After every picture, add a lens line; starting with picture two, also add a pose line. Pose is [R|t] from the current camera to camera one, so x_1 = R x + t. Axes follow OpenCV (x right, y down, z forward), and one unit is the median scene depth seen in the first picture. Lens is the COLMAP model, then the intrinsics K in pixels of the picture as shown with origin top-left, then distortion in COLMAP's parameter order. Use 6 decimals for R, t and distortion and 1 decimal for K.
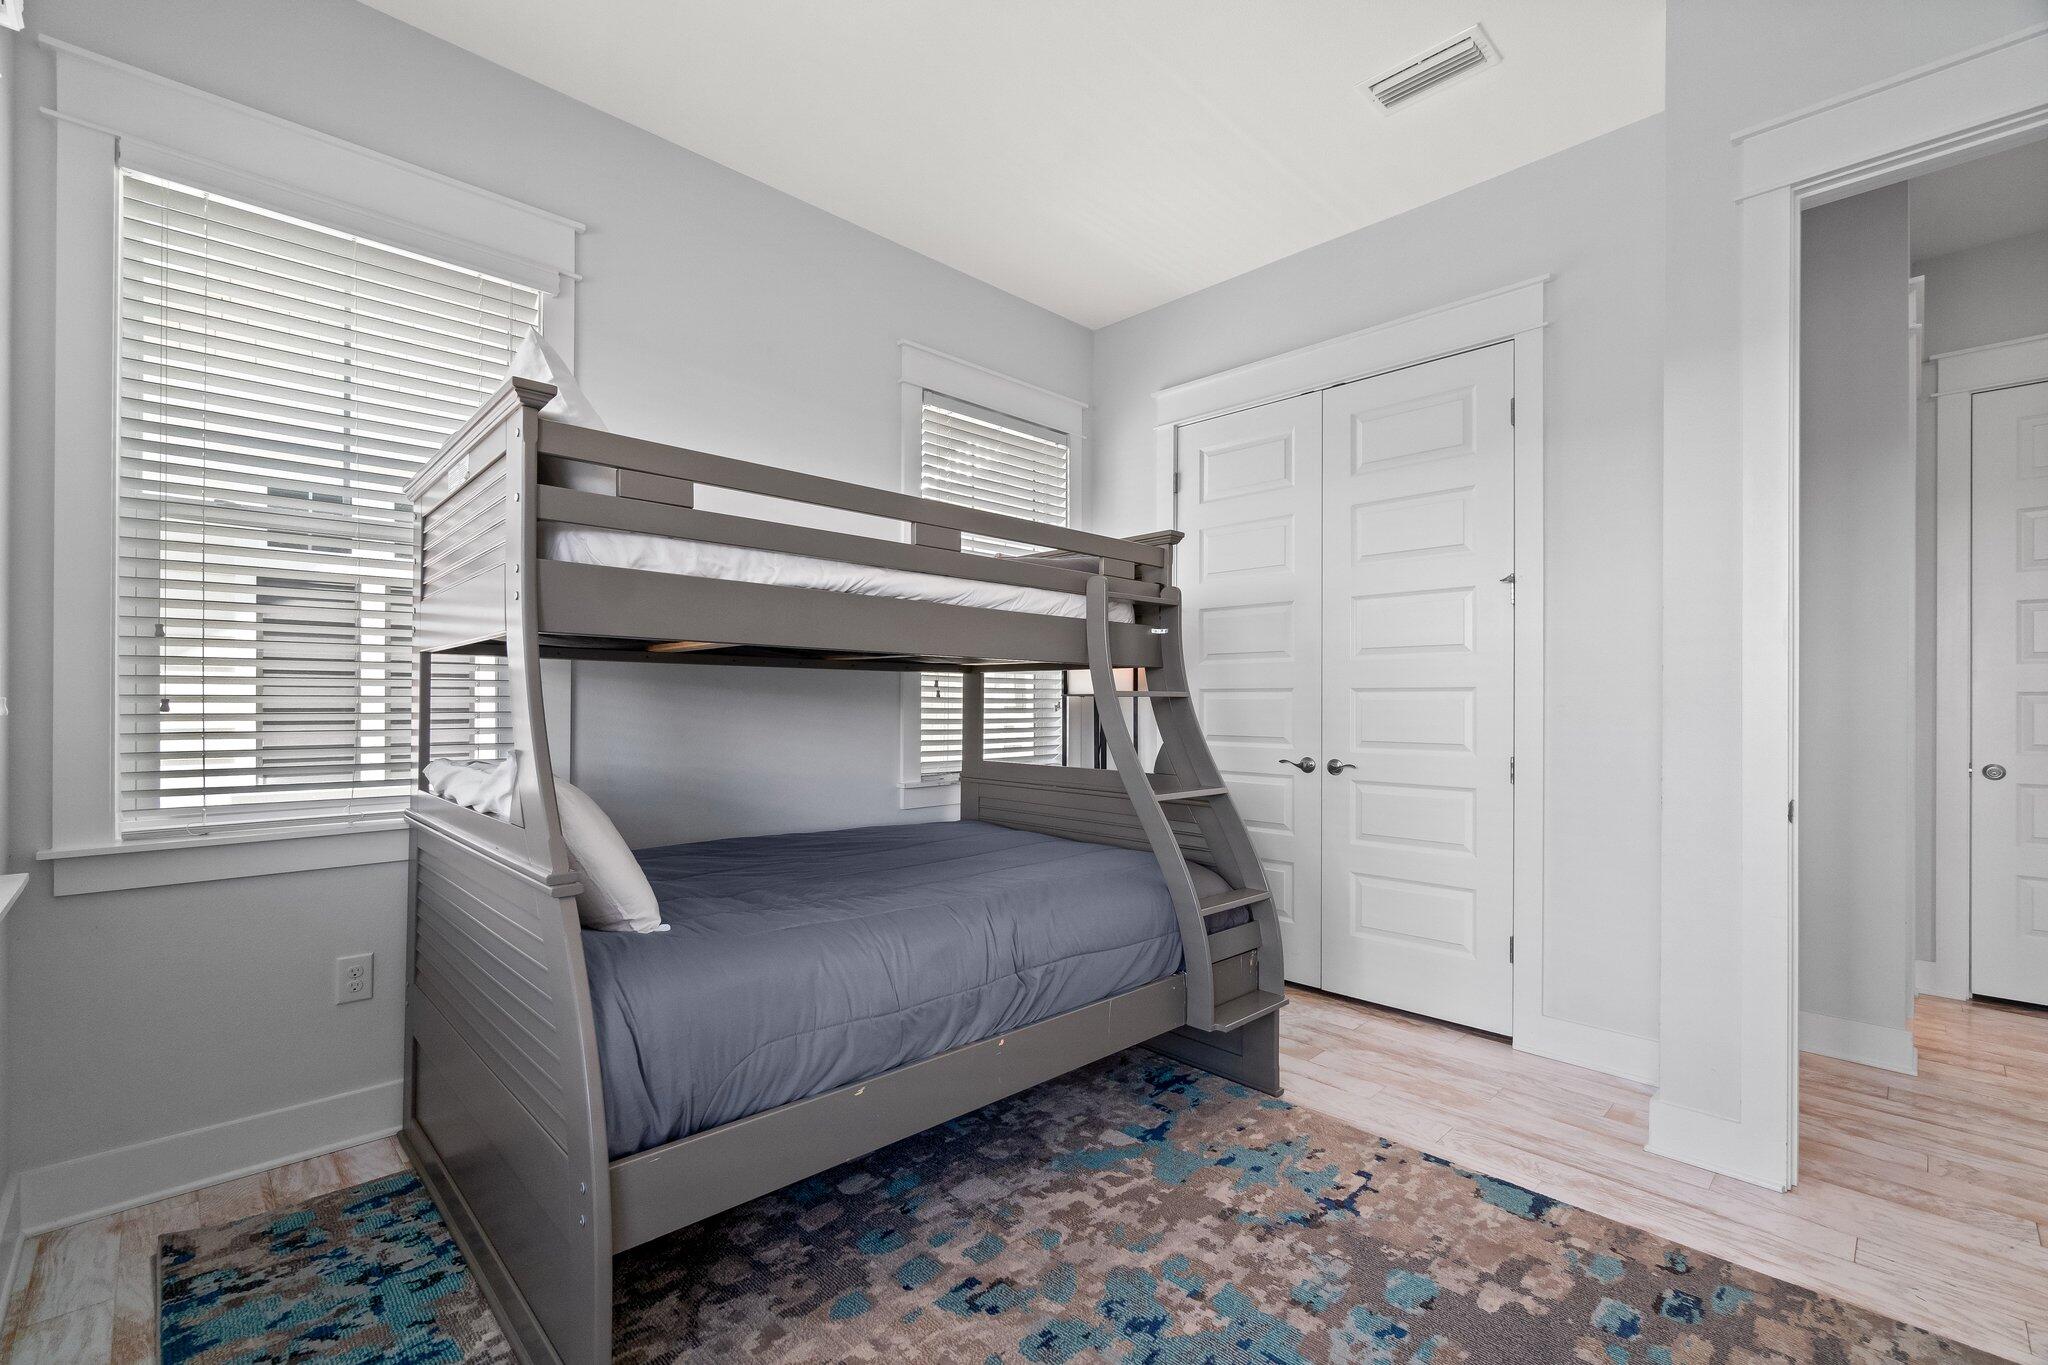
lens RADIAL K [[885.3, 0, 1049.1], [0, 885.3, 711.3], [0, 0, 1]] dist [-0.006831, 0.002701]
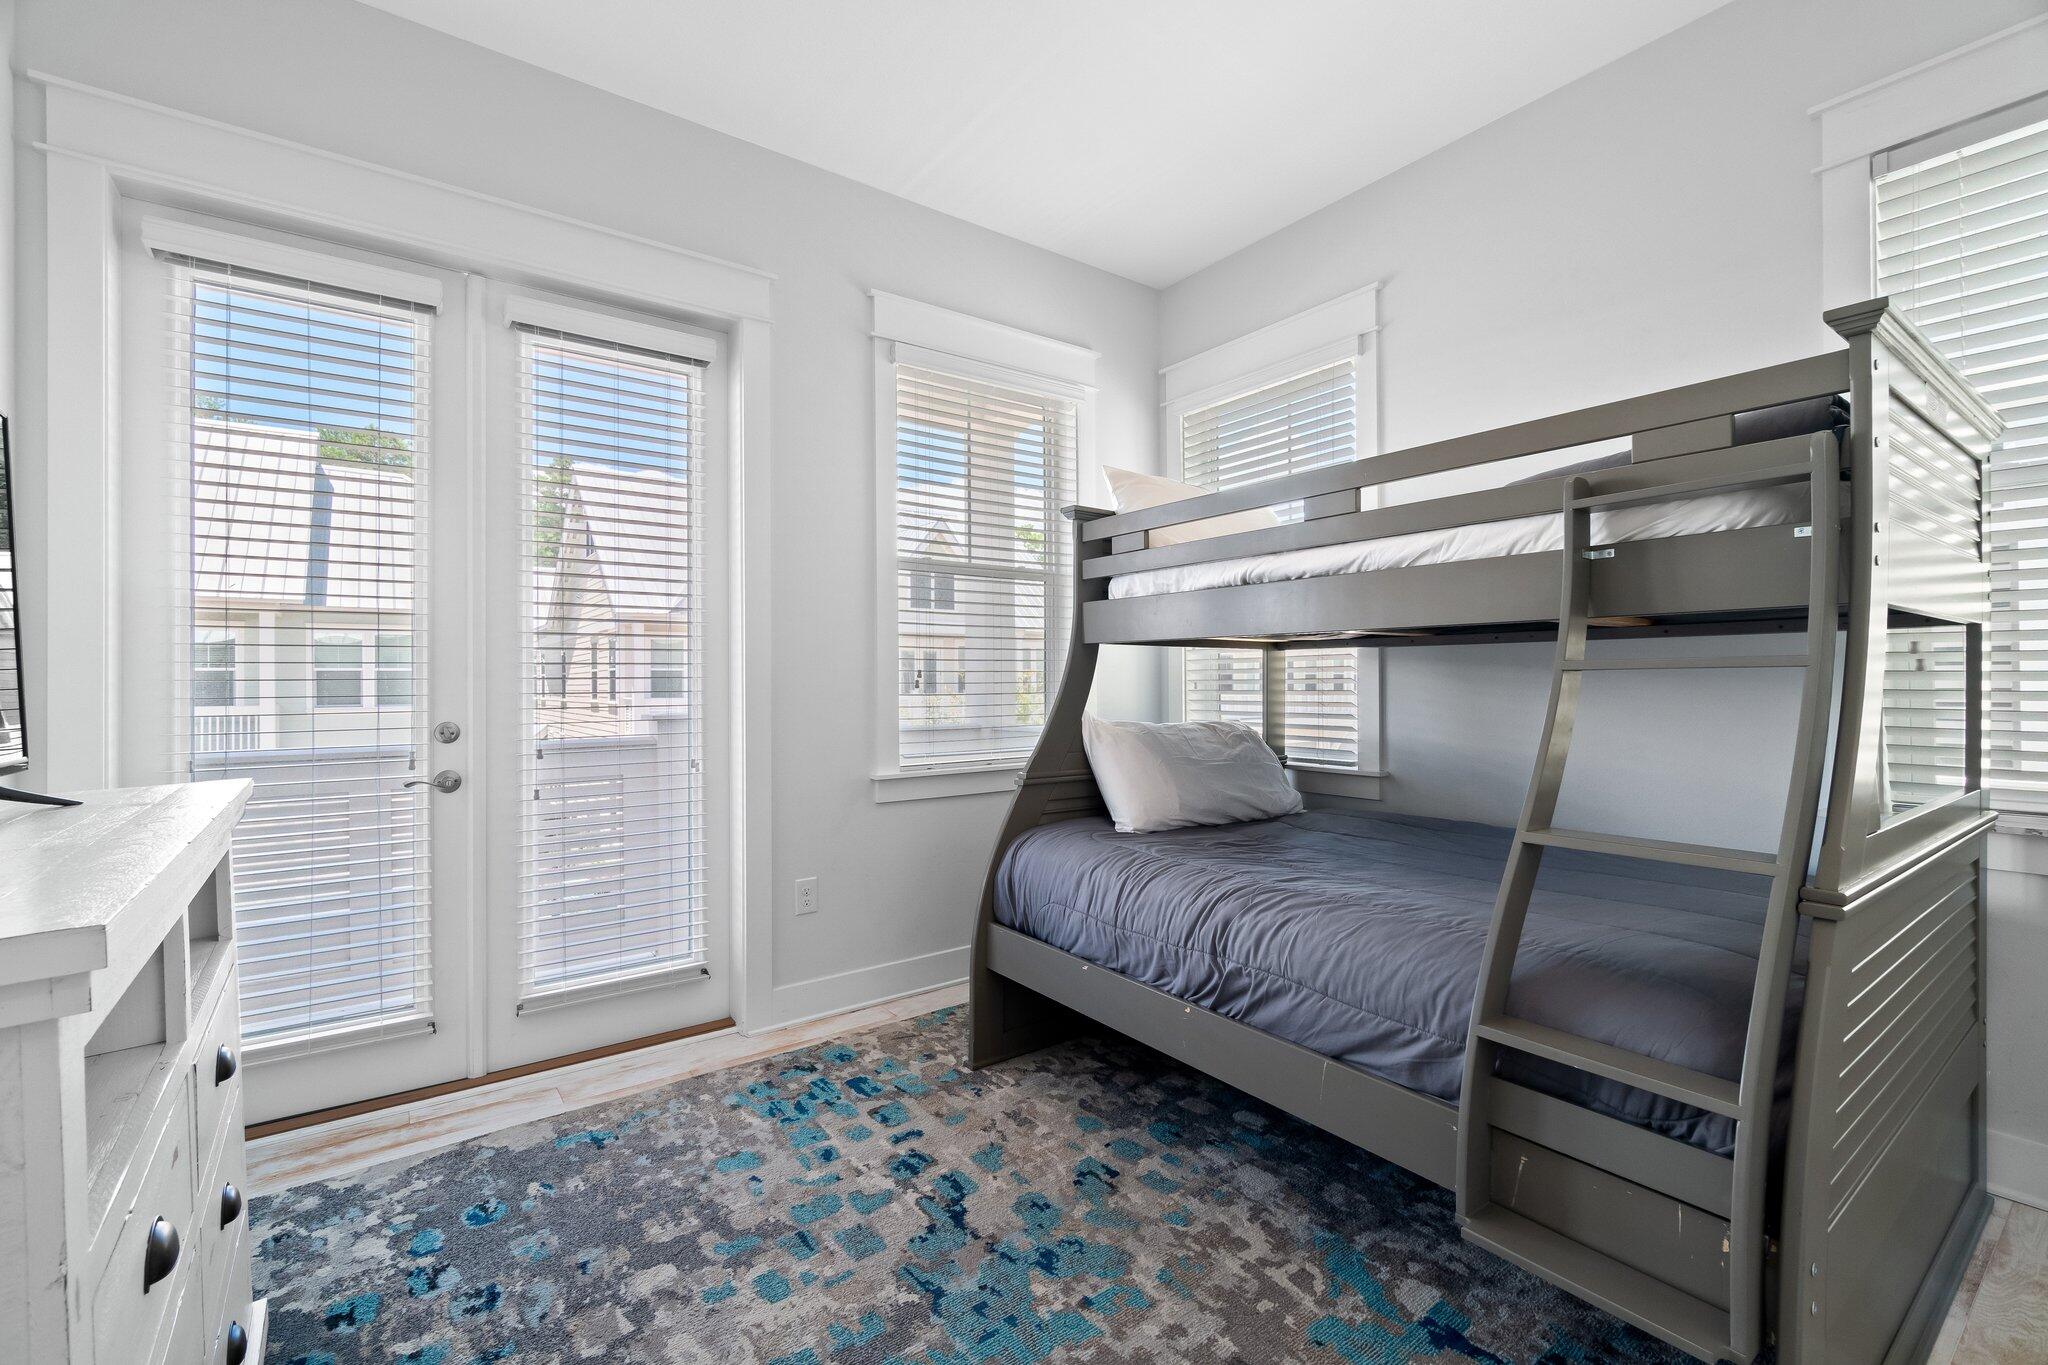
lens RADIAL K [[917.4, 0, 1025.6], [0, 917.4, 688.9], [0, 0, 1]] dist [0.000372, 0.000289]
pose [[-0.169227, -0.000080, -0.985577, 1.017252], [-0.005546, 0.999984, 0.000872, -0.001166], [0.985561, 0.005614, -0.169225, 0.971012]]
